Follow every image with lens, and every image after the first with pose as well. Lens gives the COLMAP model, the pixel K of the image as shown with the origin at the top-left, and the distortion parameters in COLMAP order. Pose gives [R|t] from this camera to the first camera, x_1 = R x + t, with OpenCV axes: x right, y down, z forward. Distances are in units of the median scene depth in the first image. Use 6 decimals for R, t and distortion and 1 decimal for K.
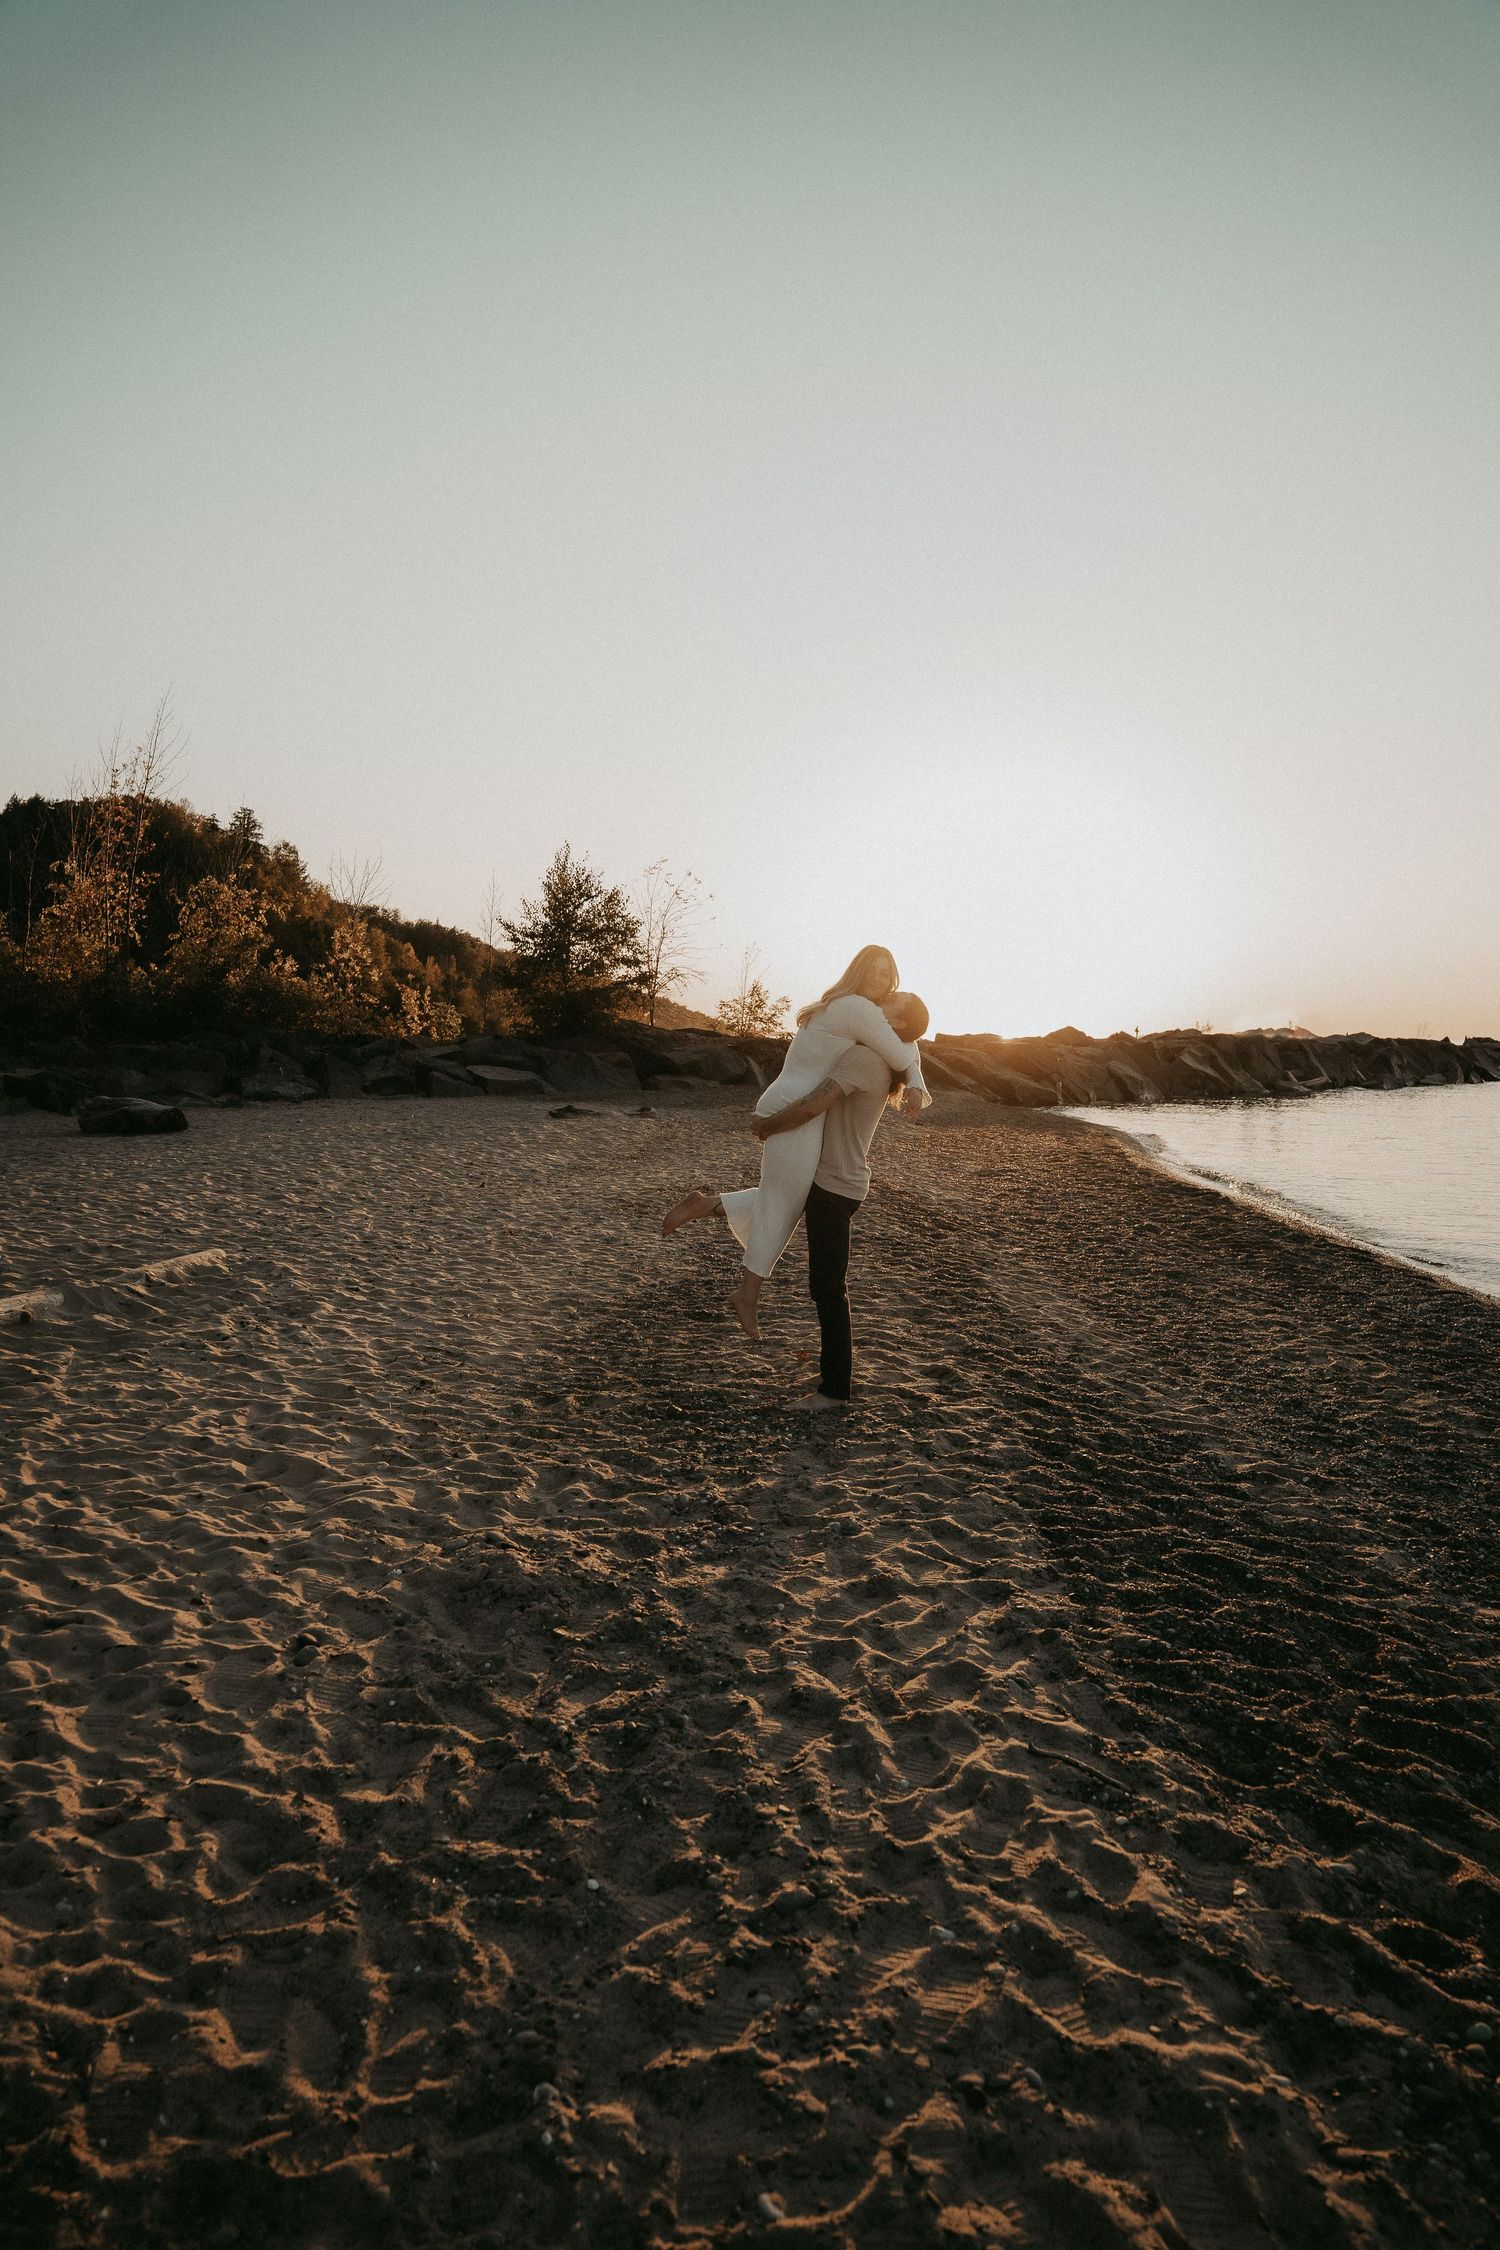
lens RADIAL K [[1590.0, 0, 727.2], [0, 1590.0, 1111.0], [0, 0, 1]] dist [-0.072402, -0.000448]
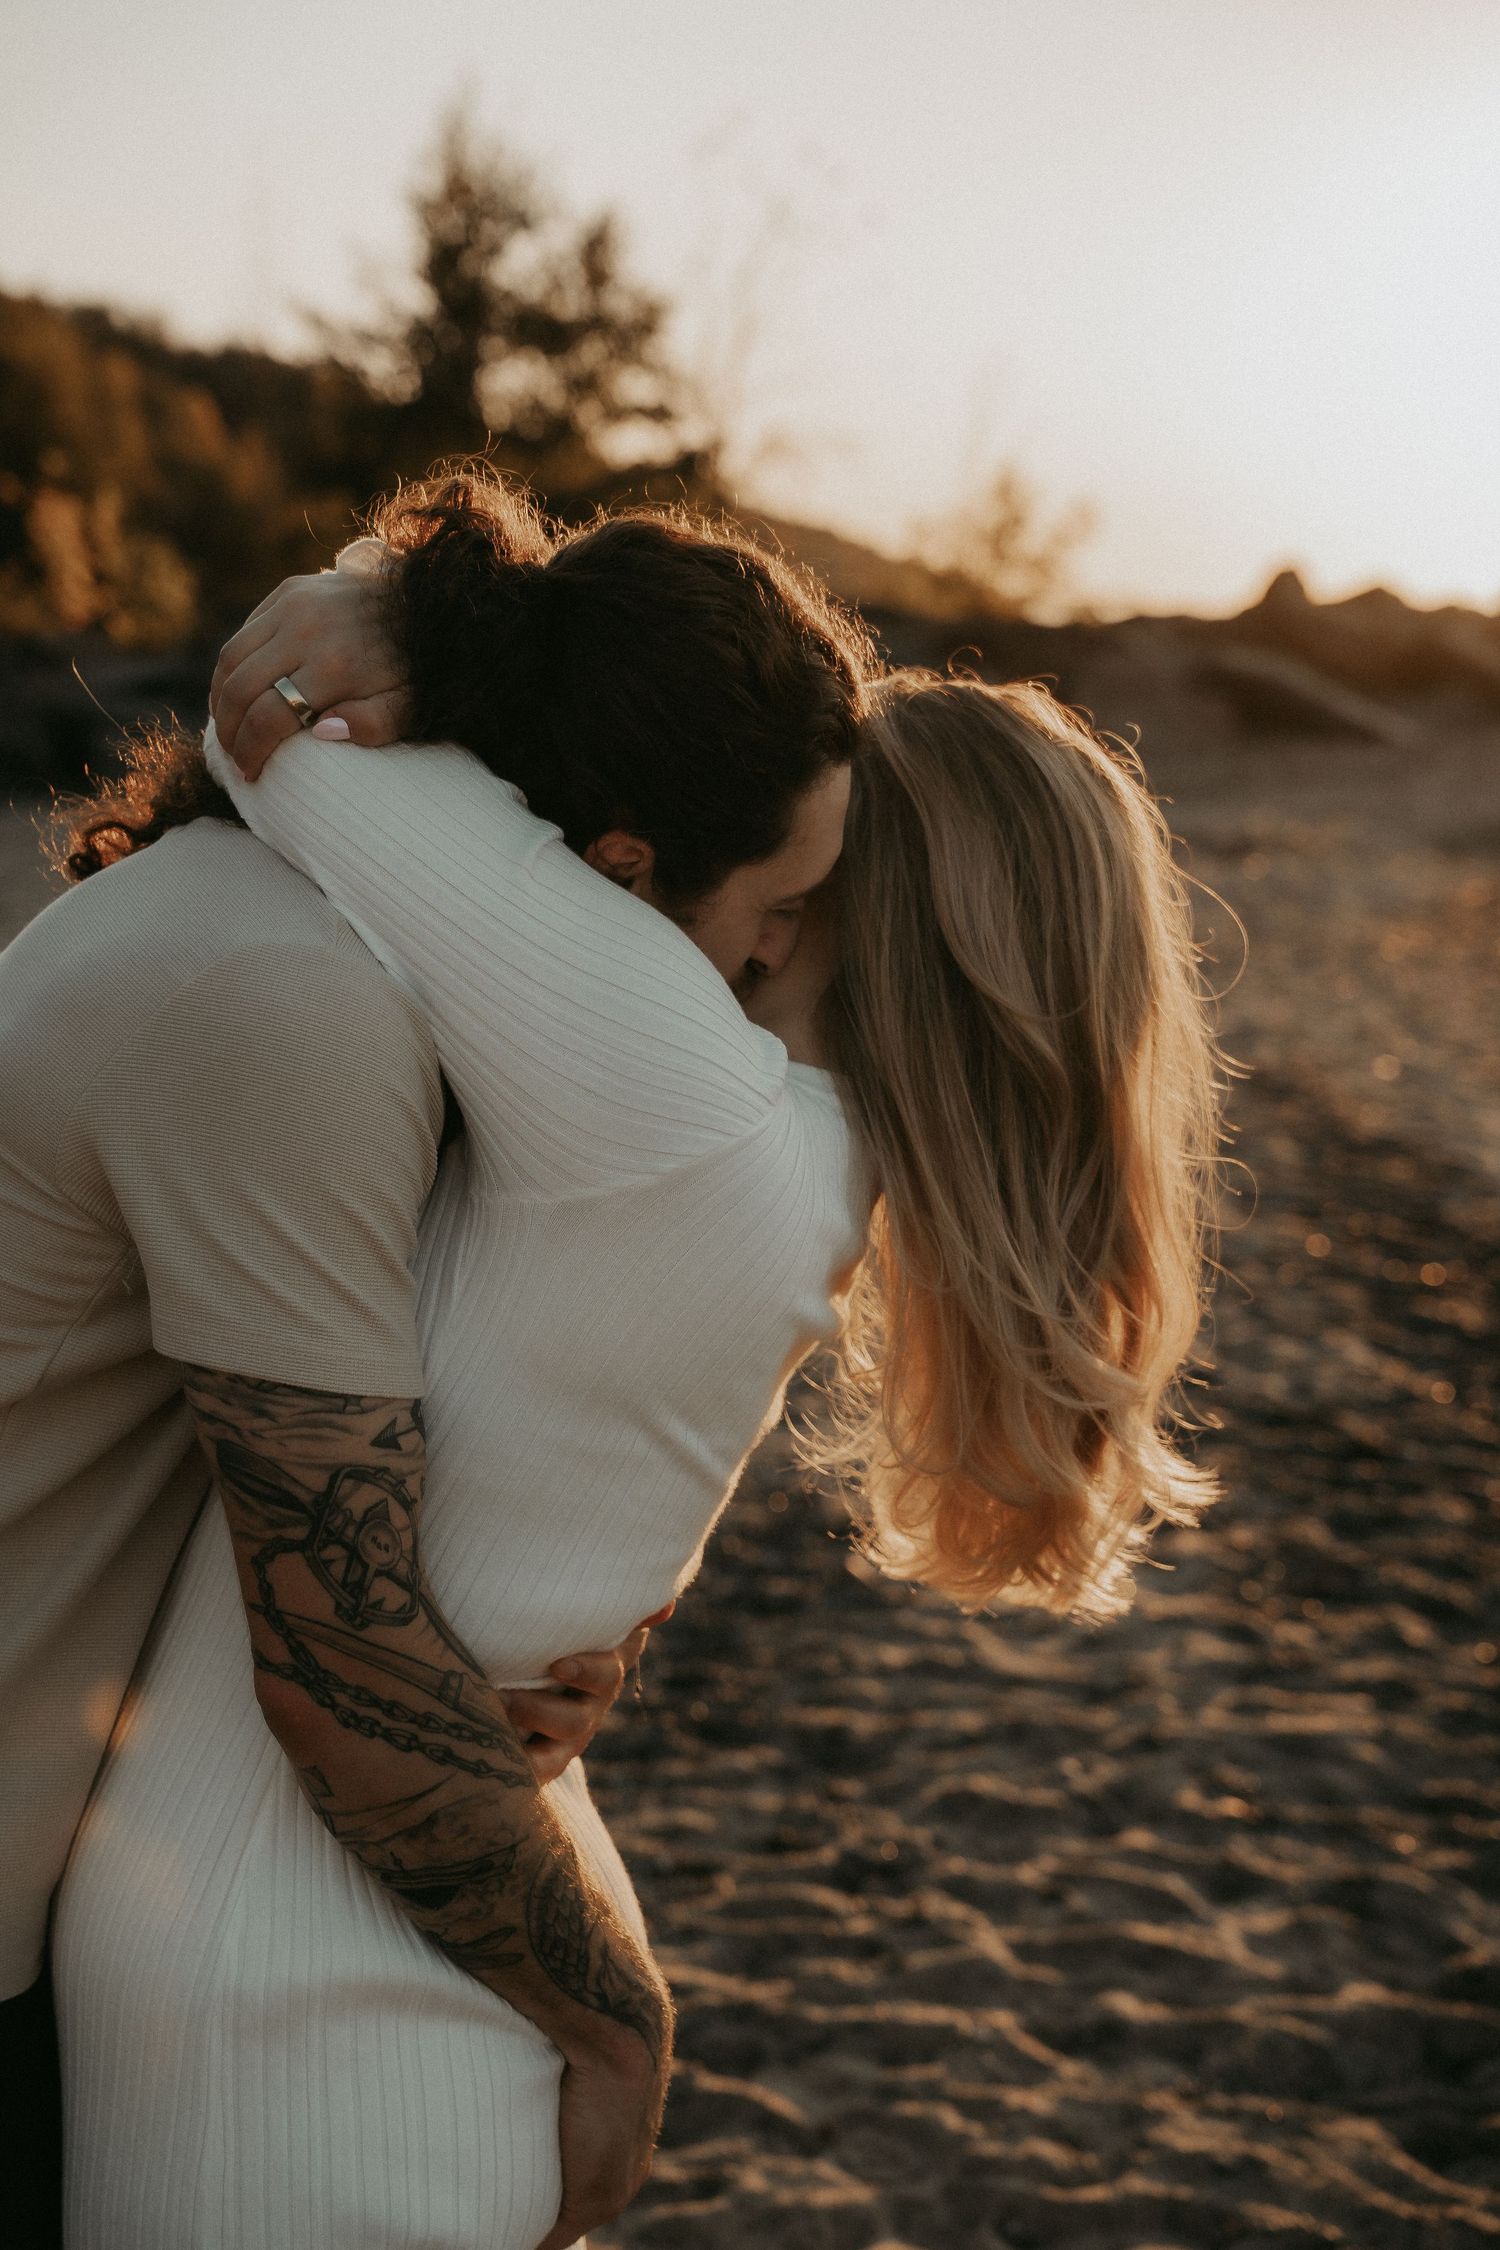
lens RADIAL K [[3720.1, 0, 772.6], [0, 3720.1, 1142.8], [0, 0, 1]] dist [0.354596, 0.000000]
pose [[0.998033, -0.019828, -0.059478, 0.015629], [0.025309, 0.995357, 0.092865, -0.006773], [0.057360, -0.094188, 0.993901, 0.123424]]
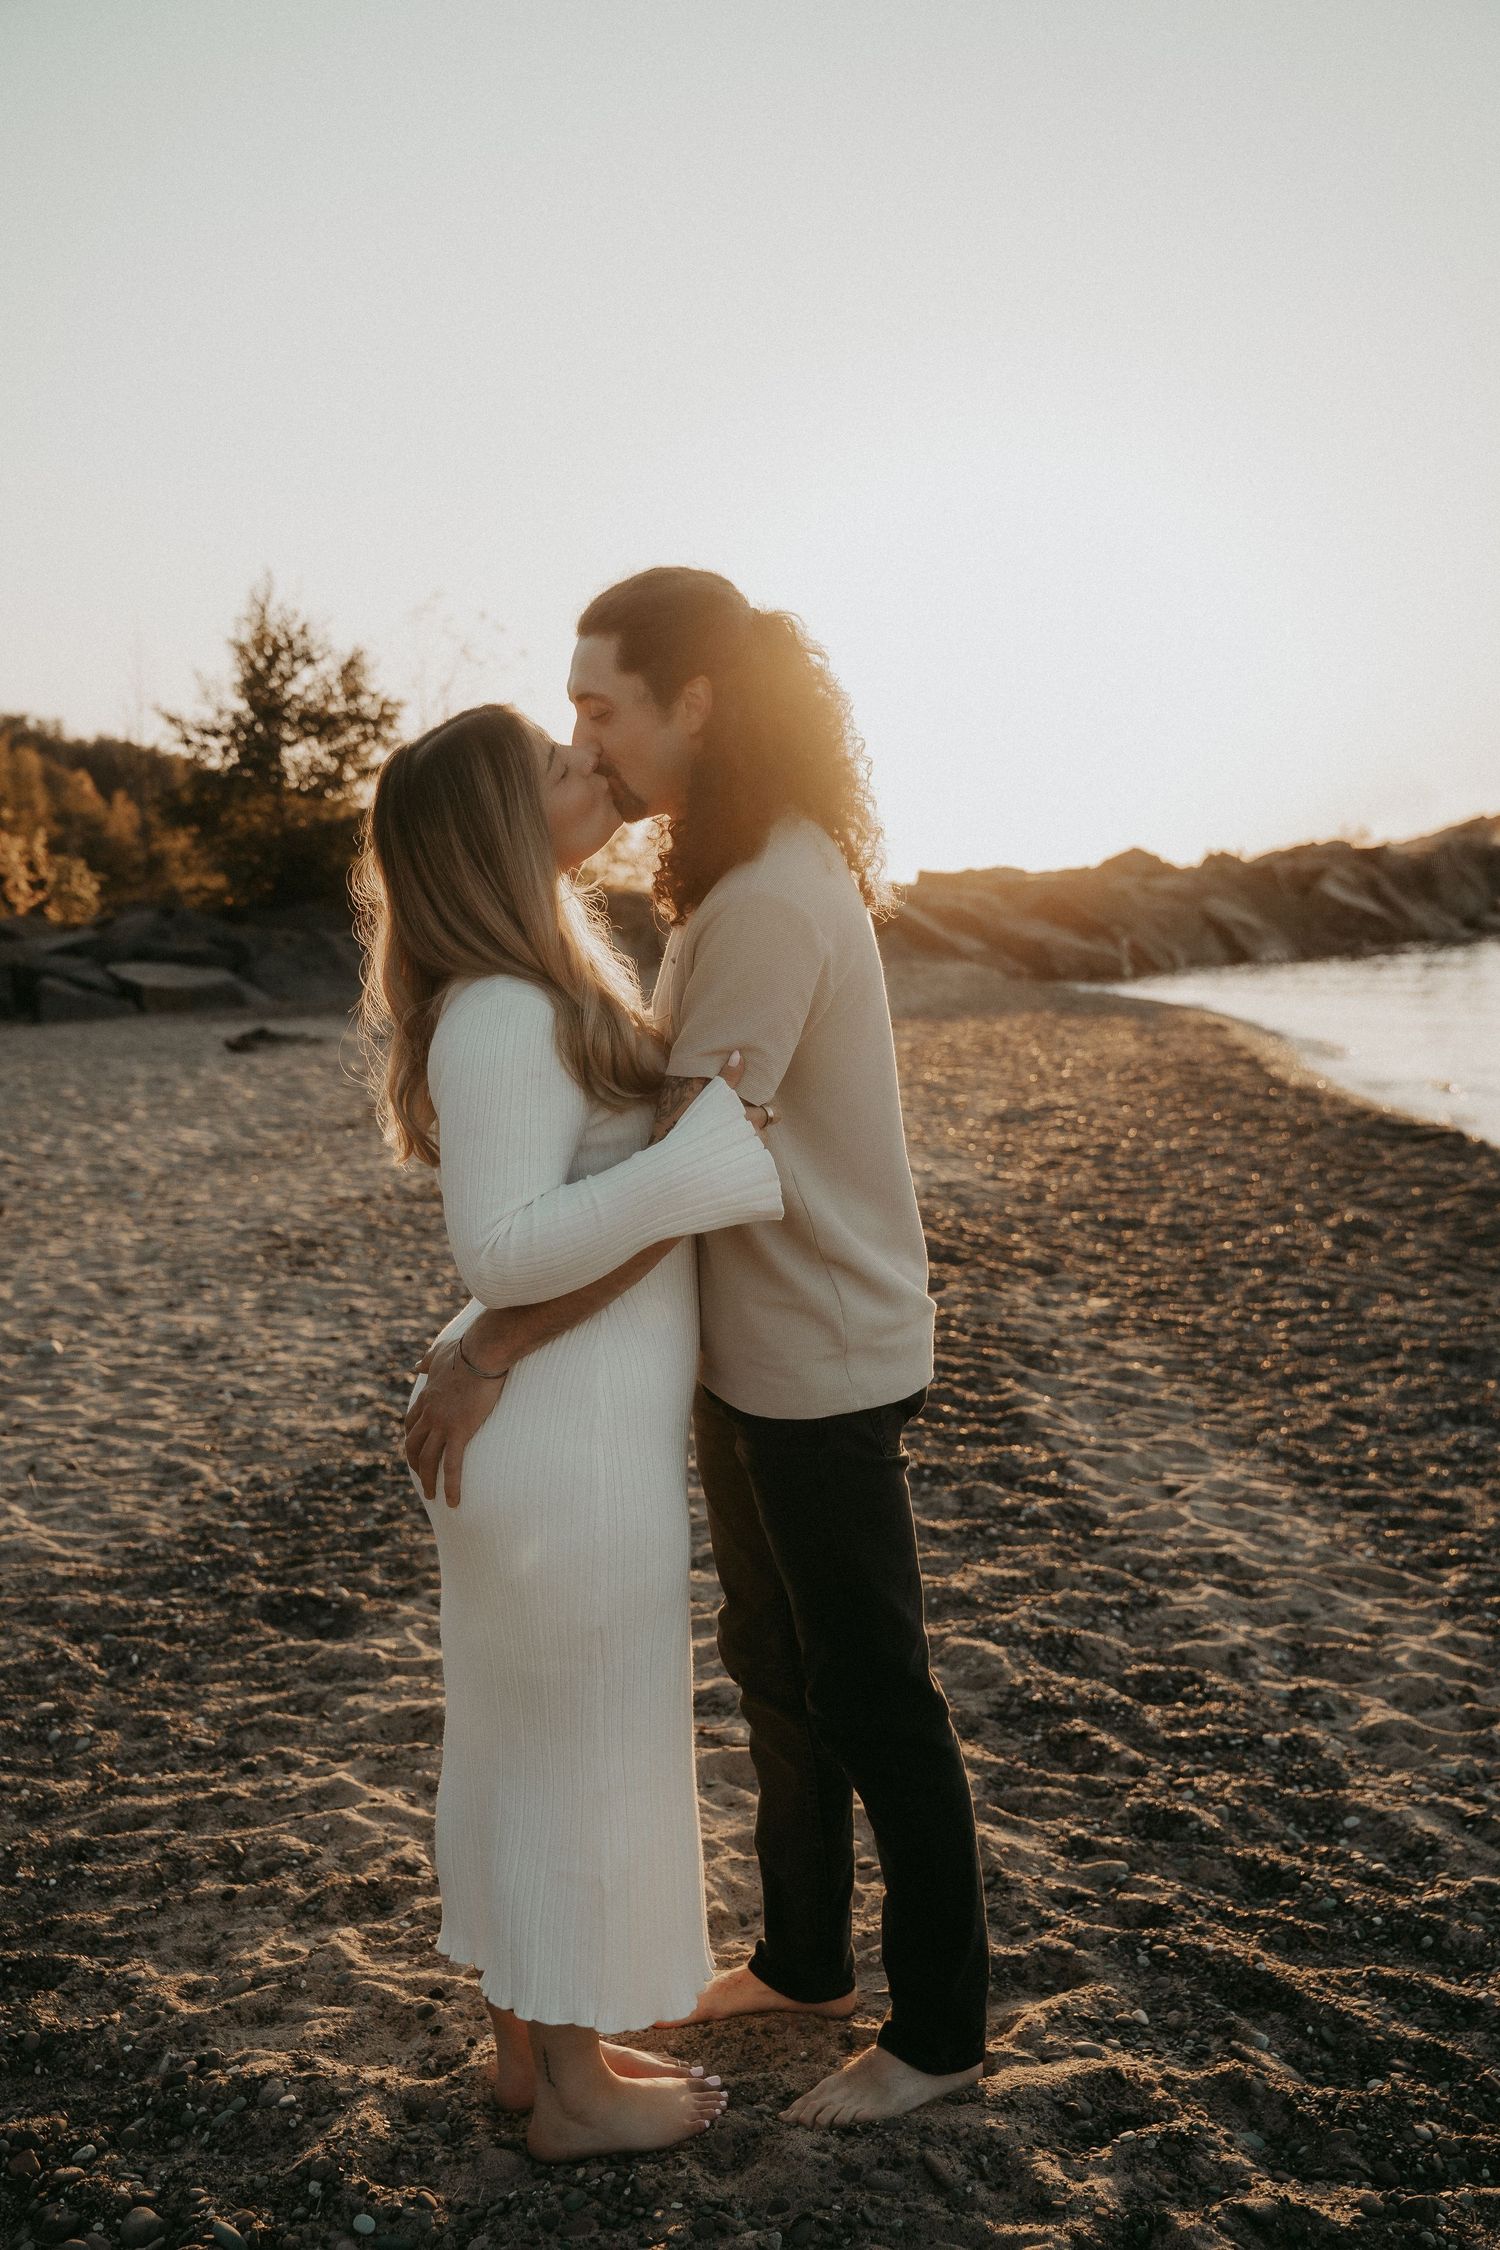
lens RADIAL K [[2420.3, 0, 749.5], [0, 2420.3, 1127.4], [0, 0, 1]] dist [0.085884, 0.000000]
pose [[0.996799, -0.058310, 0.054692, 0.014592], [0.055512, 0.997137, 0.051346, -0.002003], [-0.057529, -0.048146, 0.997182, 0.095657]]
